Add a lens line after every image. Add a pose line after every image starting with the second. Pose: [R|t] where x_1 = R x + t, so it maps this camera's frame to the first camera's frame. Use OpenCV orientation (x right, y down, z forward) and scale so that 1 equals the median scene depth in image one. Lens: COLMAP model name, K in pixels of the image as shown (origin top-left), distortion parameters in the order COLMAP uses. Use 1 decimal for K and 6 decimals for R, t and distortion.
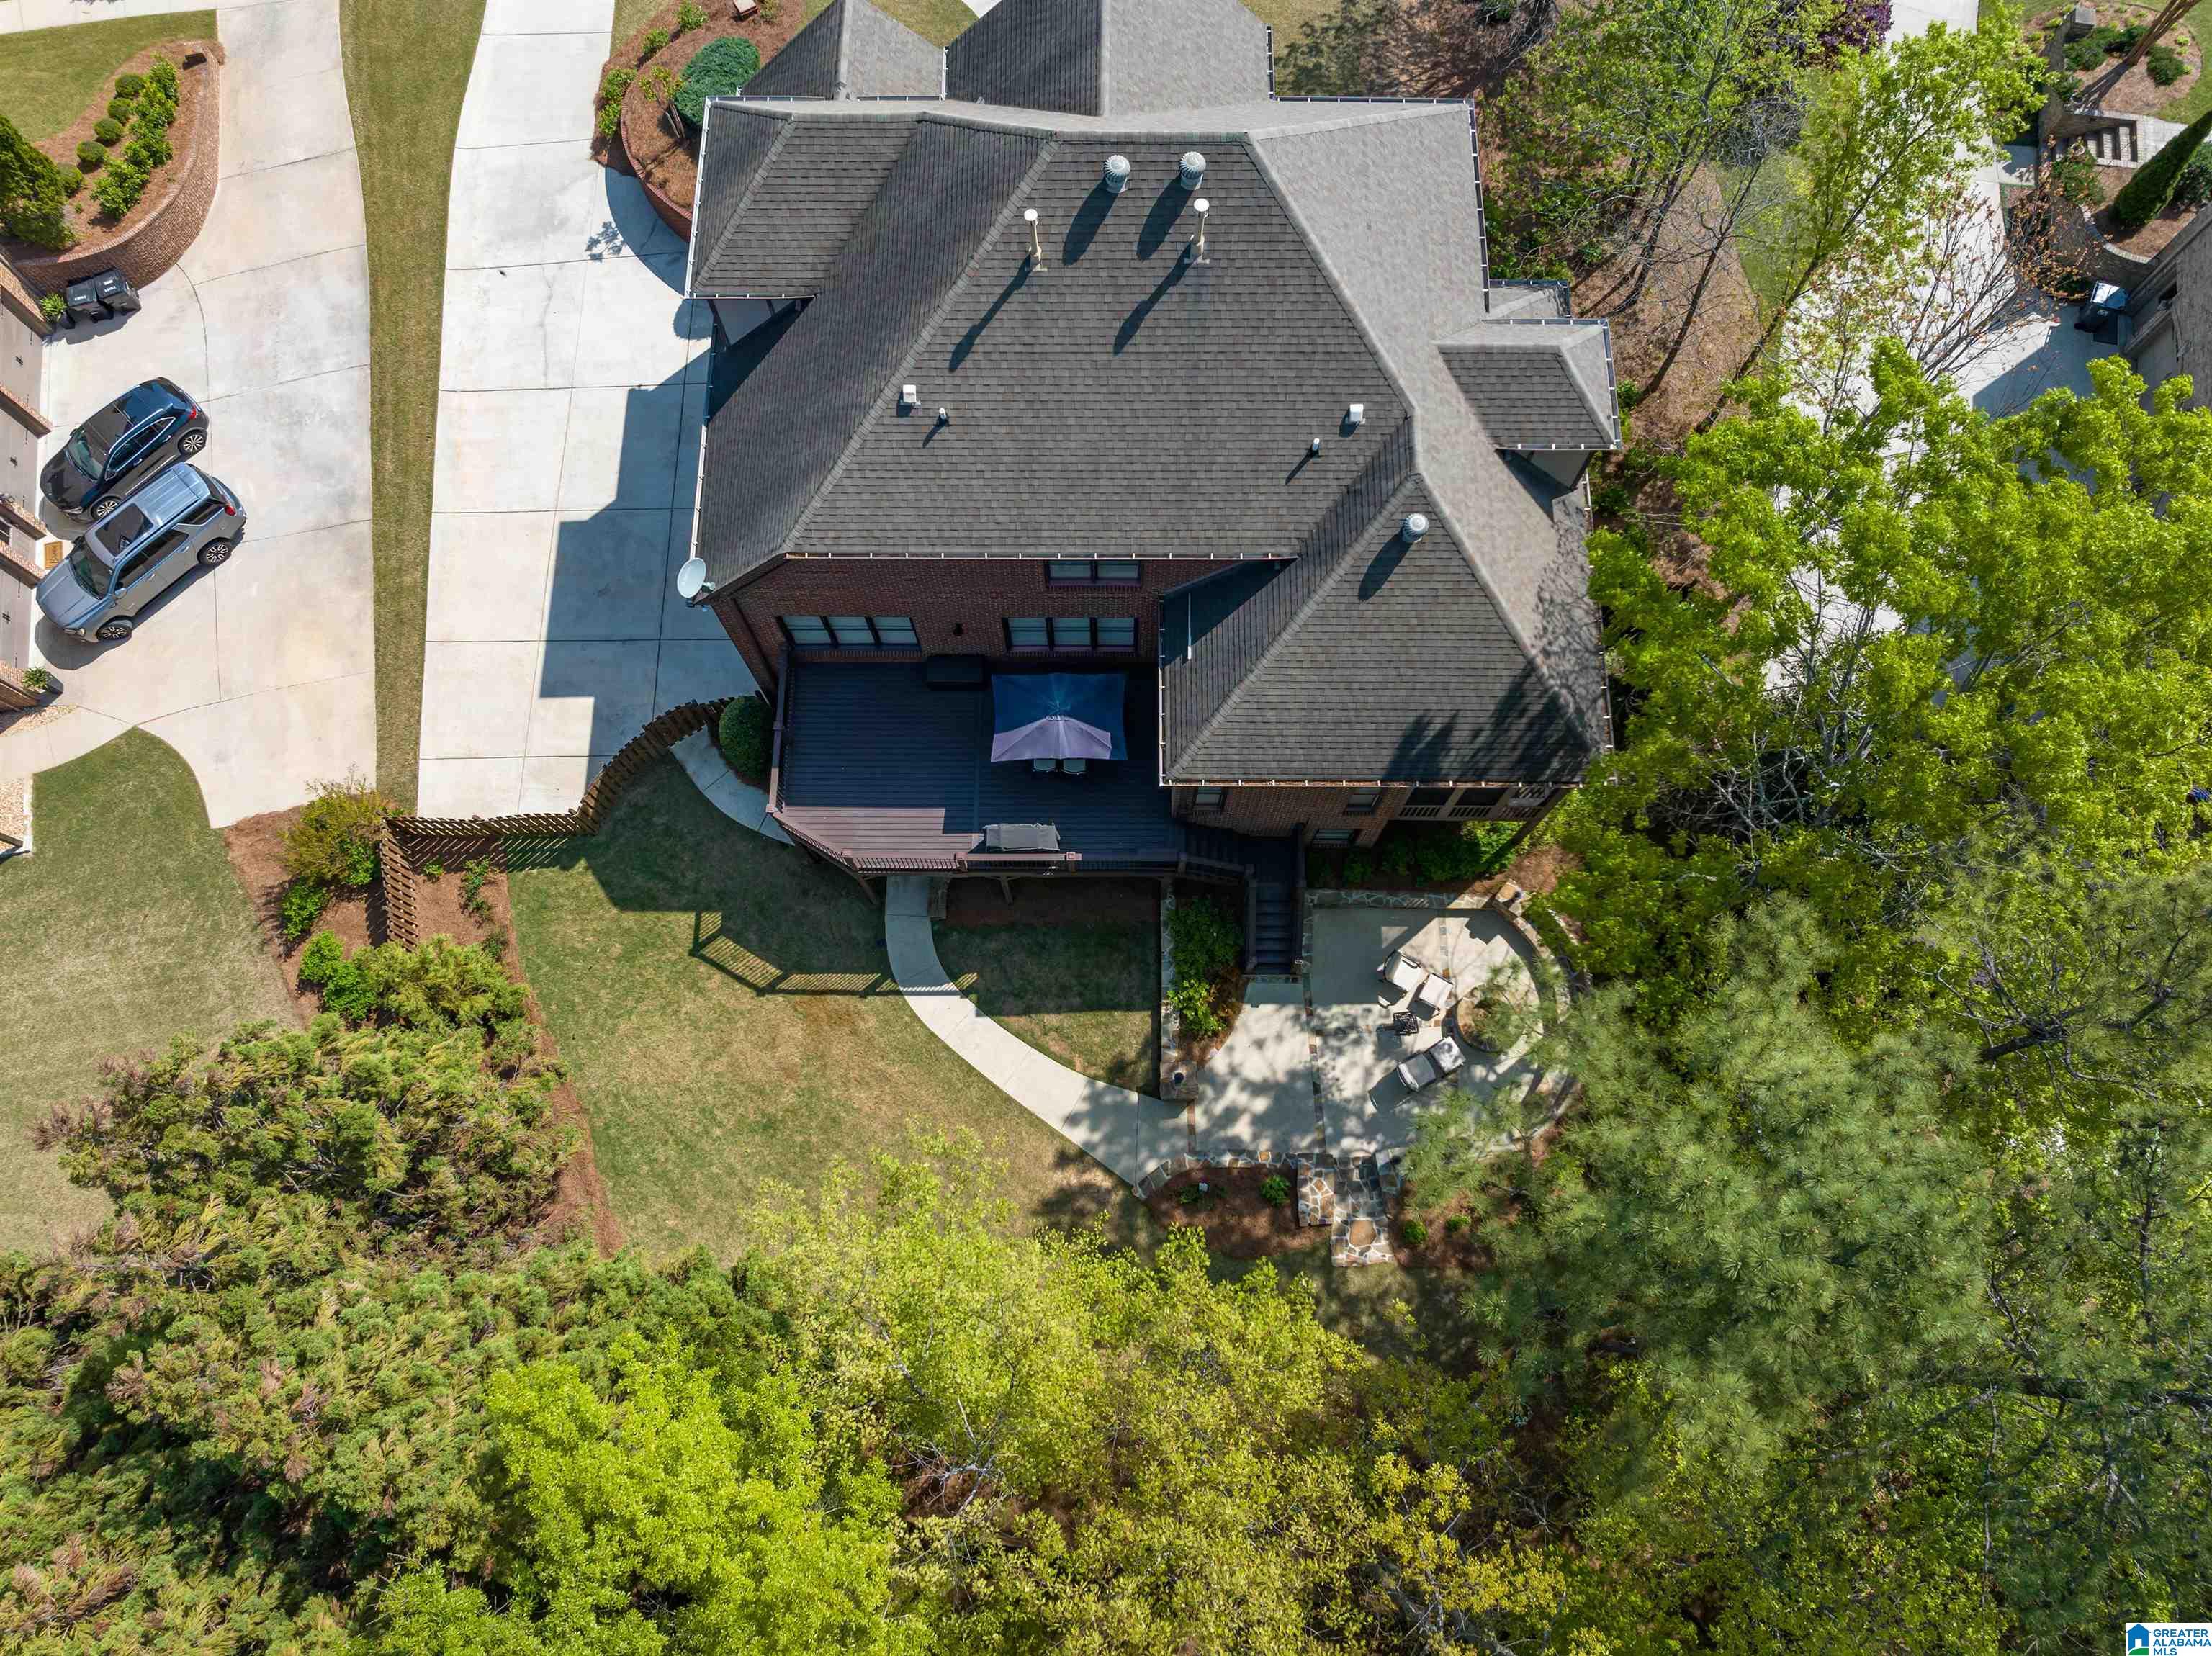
lens RADIAL K [[1537.4, 0, 1129.0], [0, 1537.4, 827.8], [0, 0, 1]] dist [-0.029173, -0.006619]
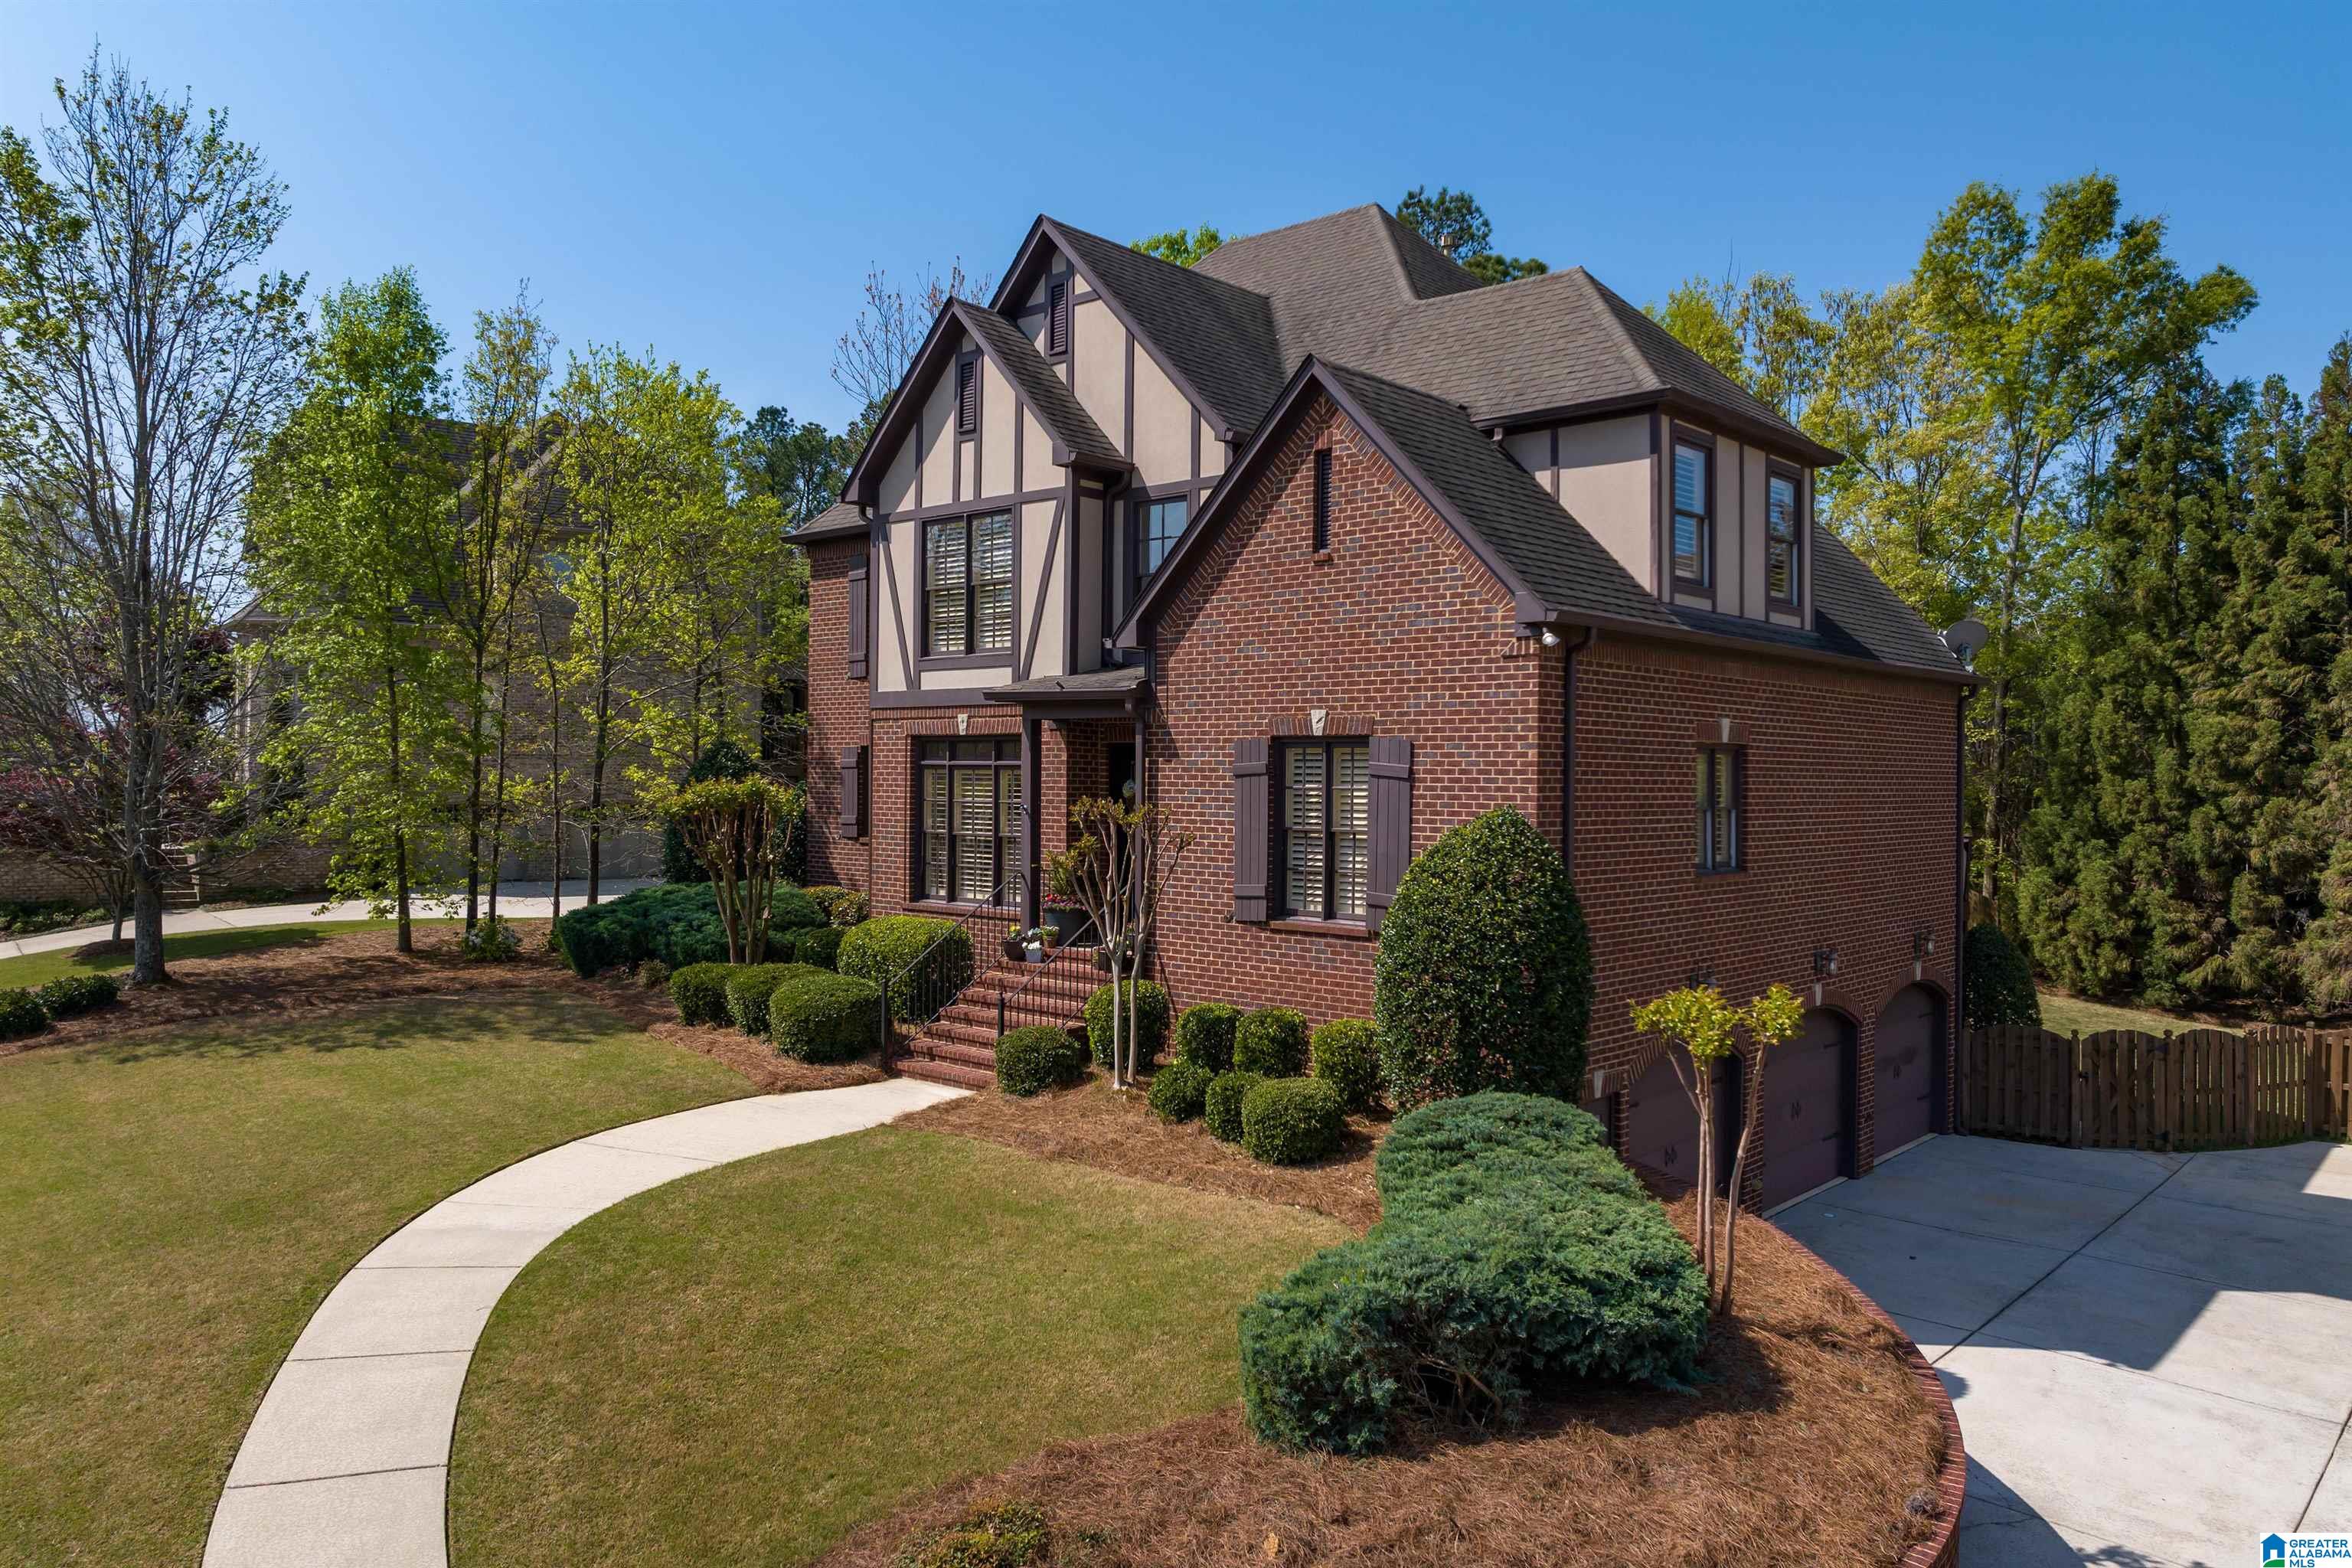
lens RADIAL K [[1643.5, 0, 1176.0], [0, 1643.5, 784.0], [0, 0, 1]] dist [-0.017128, -0.005081]
pose [[-0.739505, -0.015644, 0.672969, -0.461990], [0.641643, 0.285898, 0.711728, -0.821023], [-0.203535, 0.958132, -0.201385, 1.118035]]
